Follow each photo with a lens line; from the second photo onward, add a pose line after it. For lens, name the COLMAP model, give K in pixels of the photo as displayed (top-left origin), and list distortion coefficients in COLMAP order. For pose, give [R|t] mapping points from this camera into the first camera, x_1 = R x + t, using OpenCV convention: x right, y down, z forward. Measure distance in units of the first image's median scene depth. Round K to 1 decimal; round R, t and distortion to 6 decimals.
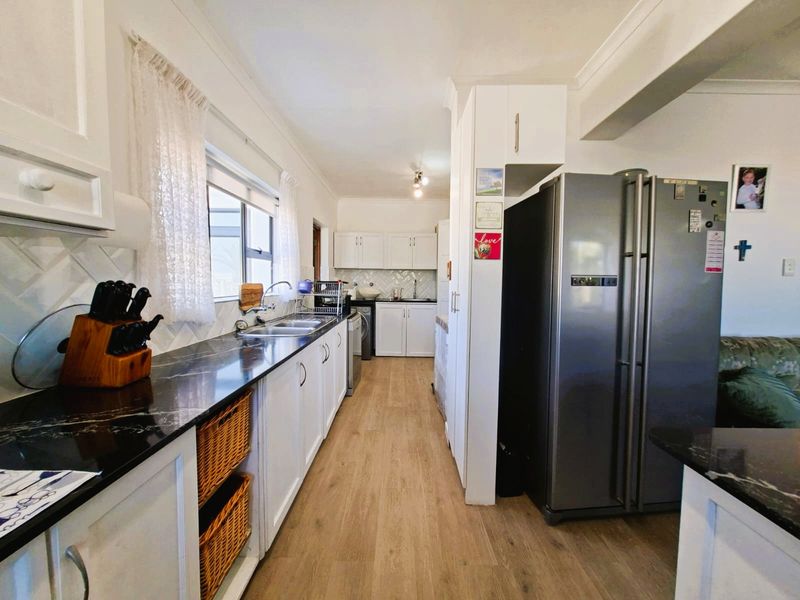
lens RADIAL K [[306.8, 0, 403.3], [0, 306.8, 297.7], [0, 0, 1]] dist [-0.024813, 0.000082]
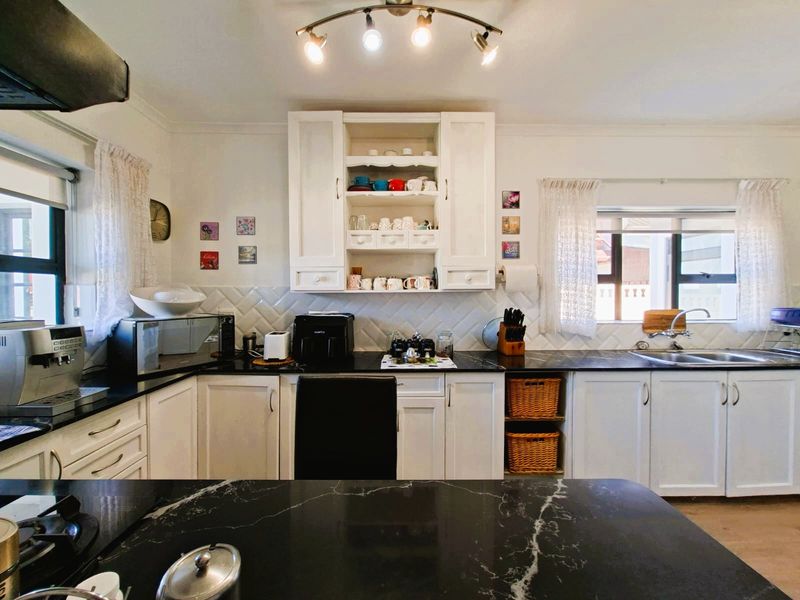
lens RADIAL K [[306.8, 0, 388.6], [0, 306.8, 302.1], [0, 0, 1]] dist [-0.024813, 0.000082]
pose [[-0.035029, 0.005599, -0.999371, 0.812699], [-0.052827, 0.998576, 0.007446, -0.041377], [0.997989, 0.053054, -0.034683, 0.097401]]
